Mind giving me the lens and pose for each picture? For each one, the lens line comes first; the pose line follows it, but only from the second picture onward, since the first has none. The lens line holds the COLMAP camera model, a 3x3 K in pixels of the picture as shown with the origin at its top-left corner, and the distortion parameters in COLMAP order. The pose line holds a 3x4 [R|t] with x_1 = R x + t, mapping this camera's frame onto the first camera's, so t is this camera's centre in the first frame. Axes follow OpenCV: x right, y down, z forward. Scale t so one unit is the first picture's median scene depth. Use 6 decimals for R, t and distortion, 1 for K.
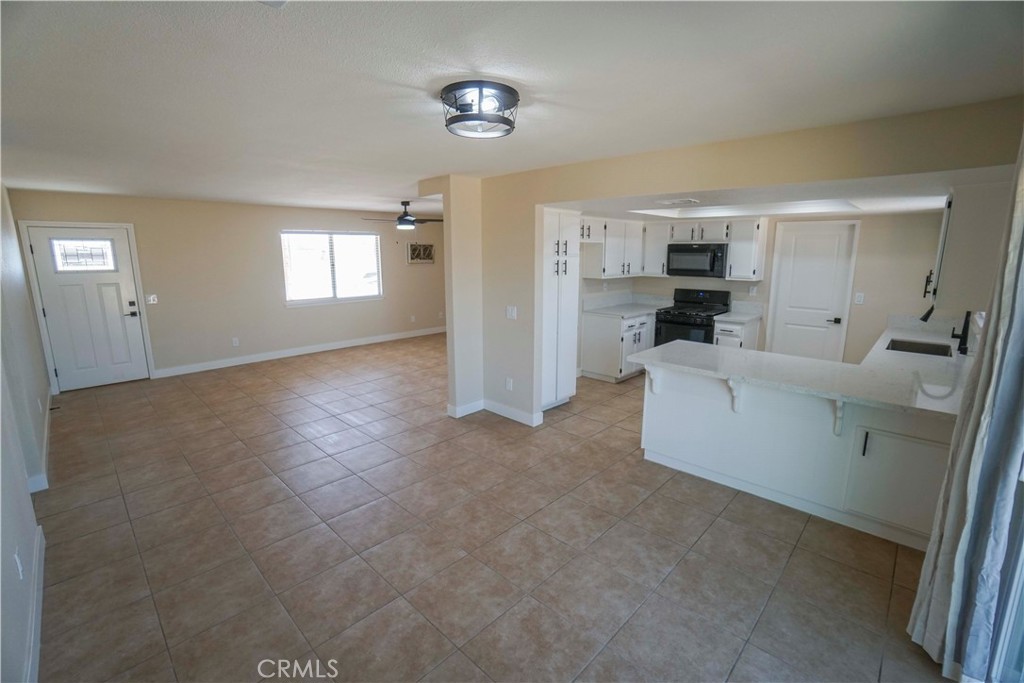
lens RADIAL K [[454.5, 0, 508.9], [0, 454.5, 332.3], [0, 0, 1]] dist [-0.067879, 0.025940]
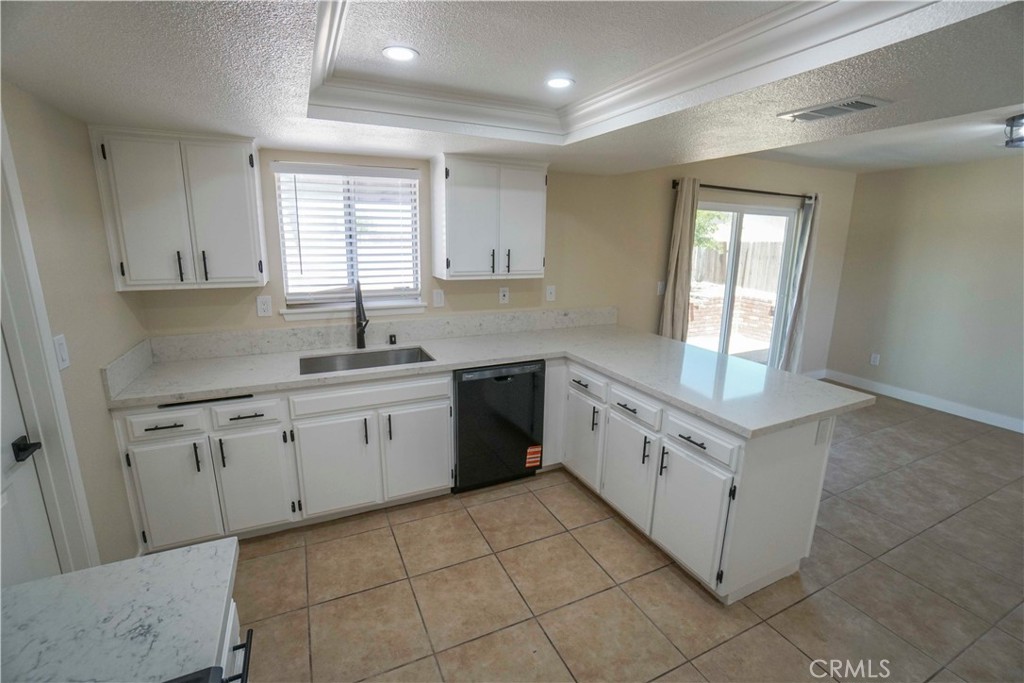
lens RADIAL K [[450.7, 0, 510.9], [0, 450.7, 338.8], [0, 0, 1]] dist [-0.061610, 0.021388]
pose [[-0.936759, -0.090843, 0.337978, 0.325736], [0.046494, 0.924861, 0.377453, -0.166989], [-0.346872, 0.369297, -0.862148, 1.005982]]
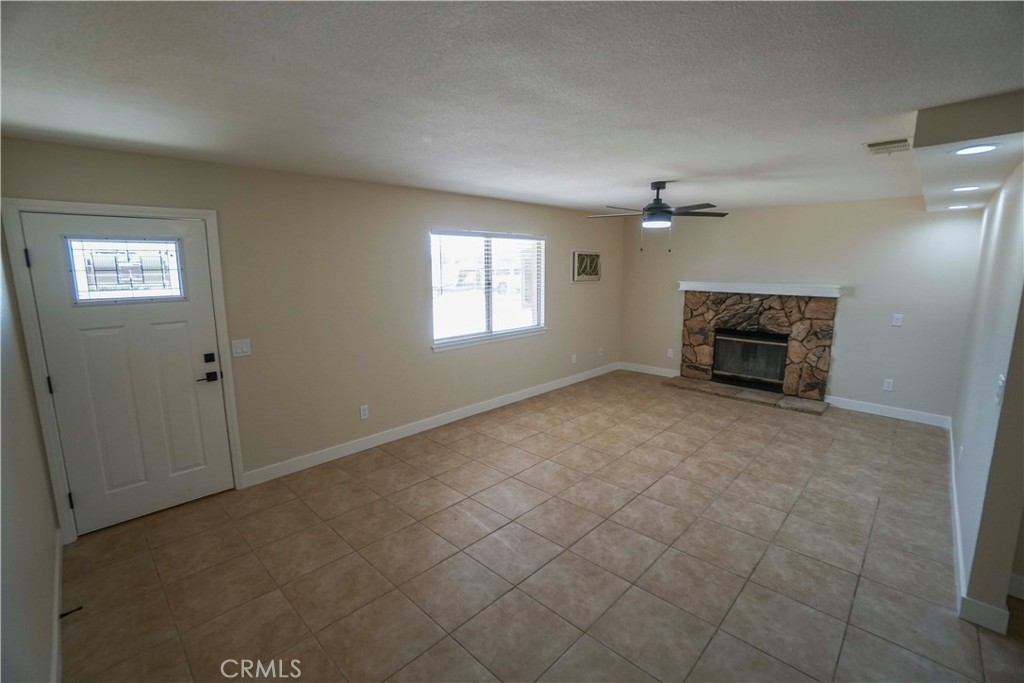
lens RADIAL K [[443.2, 0, 508.7], [0, 443.2, 349.0], [0, 0, 1]] dist [-0.066562, 0.023086]
pose [[0.999989, -0.004069, -0.002159, -0.501410], [0.004095, 0.999913, 0.012502, -0.084541], [0.002108, -0.012510, 0.999920, 0.473867]]
